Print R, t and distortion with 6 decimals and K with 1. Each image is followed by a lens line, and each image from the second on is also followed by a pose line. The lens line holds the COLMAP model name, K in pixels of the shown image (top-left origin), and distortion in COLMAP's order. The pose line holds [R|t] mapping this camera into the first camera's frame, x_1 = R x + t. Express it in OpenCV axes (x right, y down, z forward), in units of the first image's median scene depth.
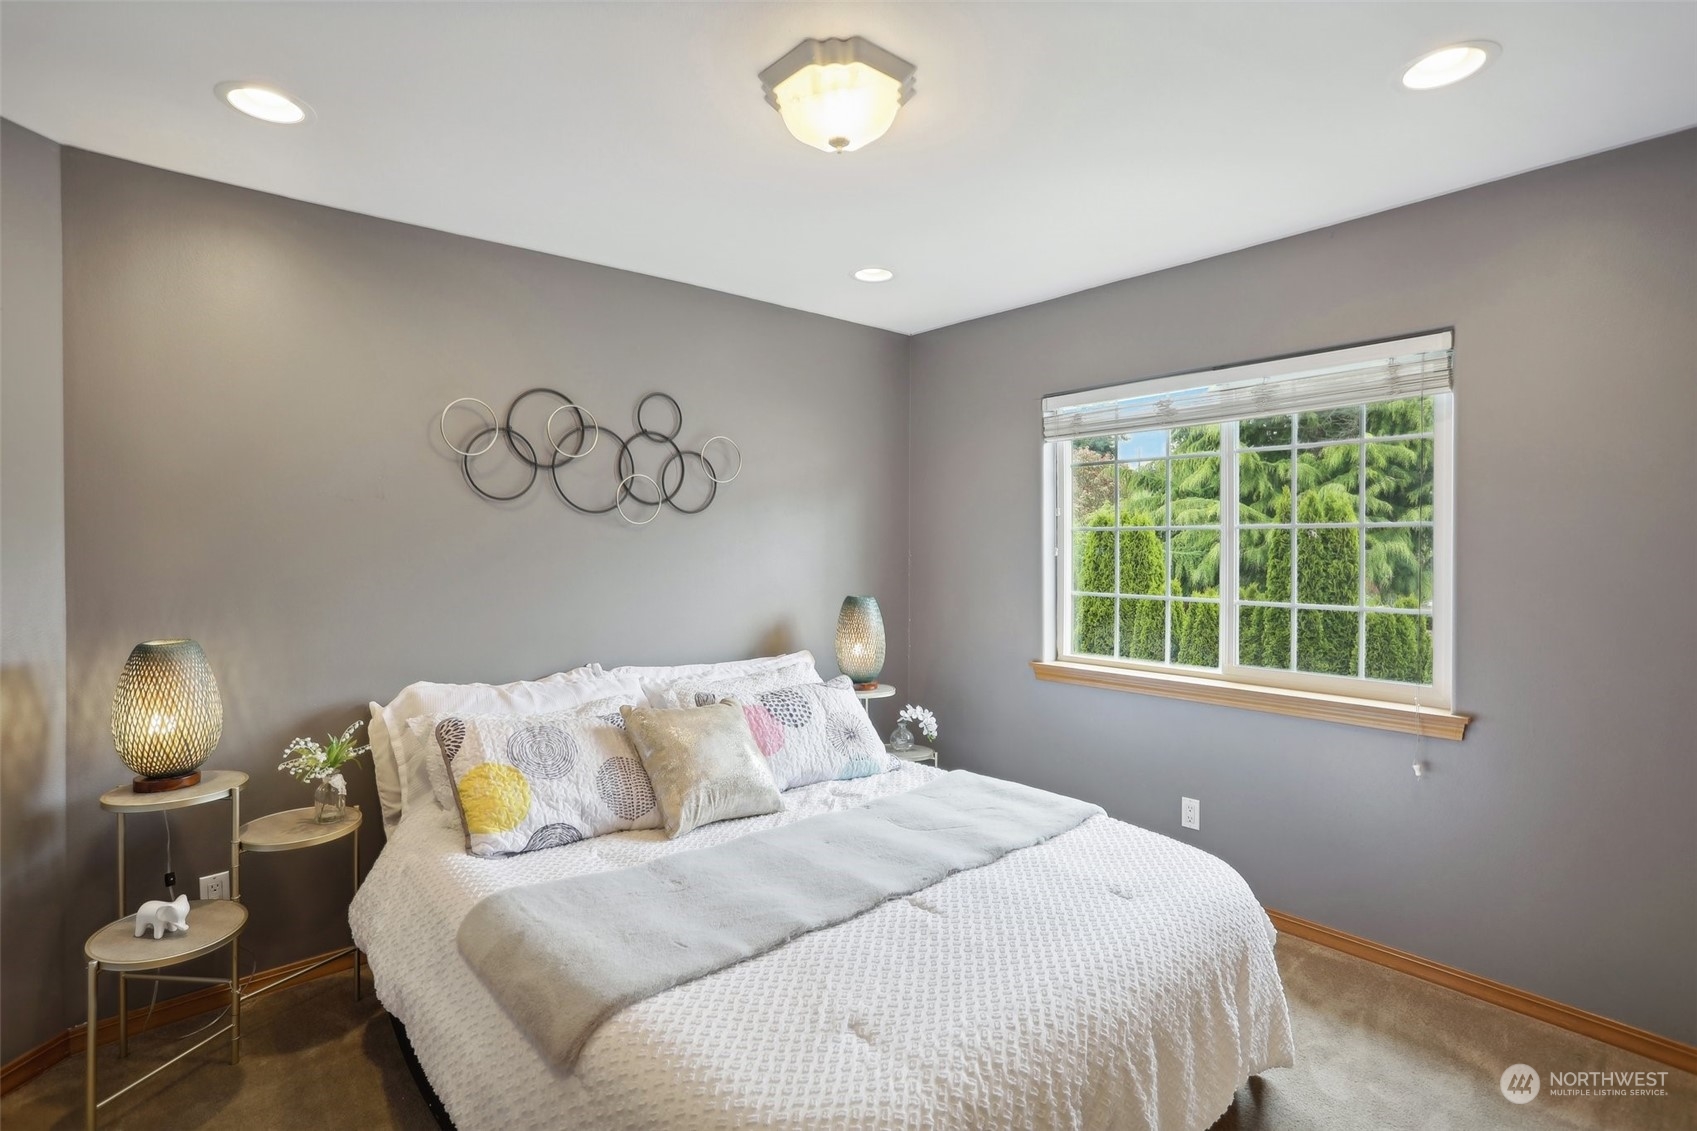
lens RADIAL K [[830.1, 0, 843.5], [0, 830.1, 556.2], [0, 0, 1]] dist [-0.065597, 0.027654]
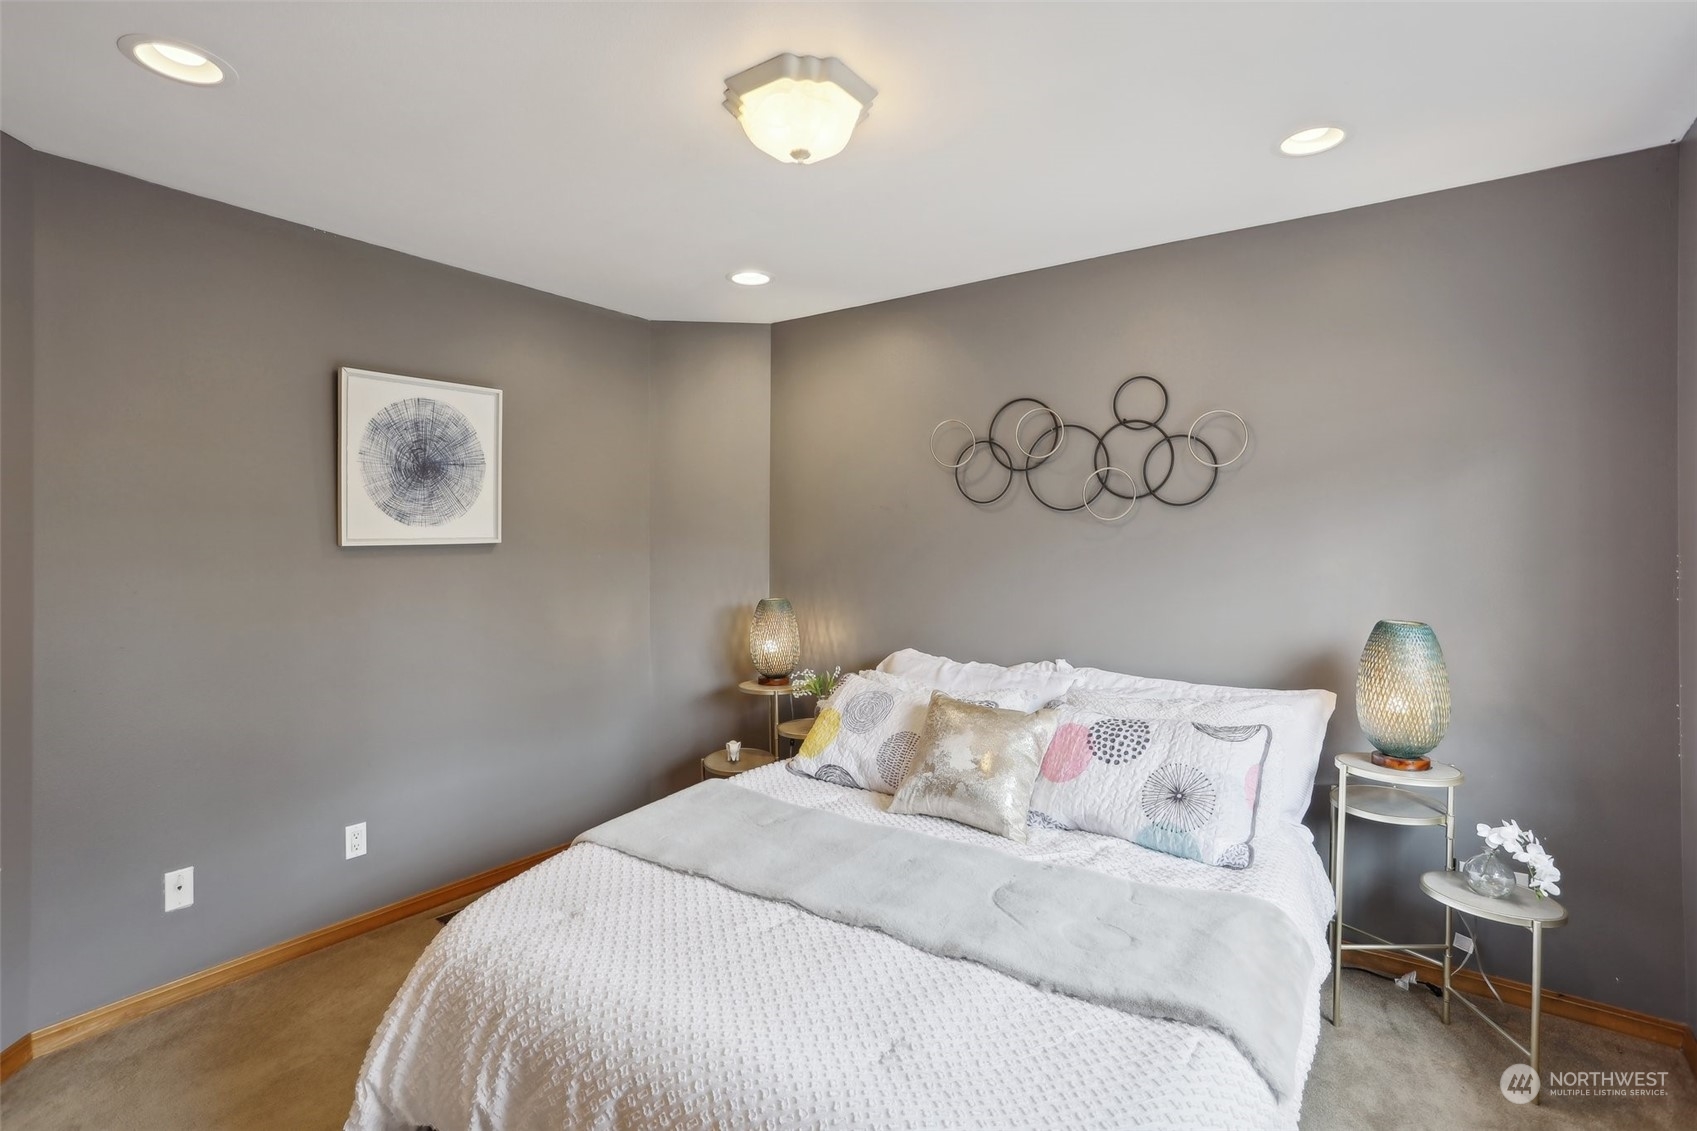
lens RADIAL K [[833.0, 0, 846.7], [0, 833.0, 534.4], [0, 0, 1]] dist [-0.040705, 0.027317]
pose [[0.241774, -0.007452, -0.970304, 0.641392], [-0.010279, 0.999895, -0.010241, -0.010324], [0.970278, 0.012450, 0.241672, 0.507160]]
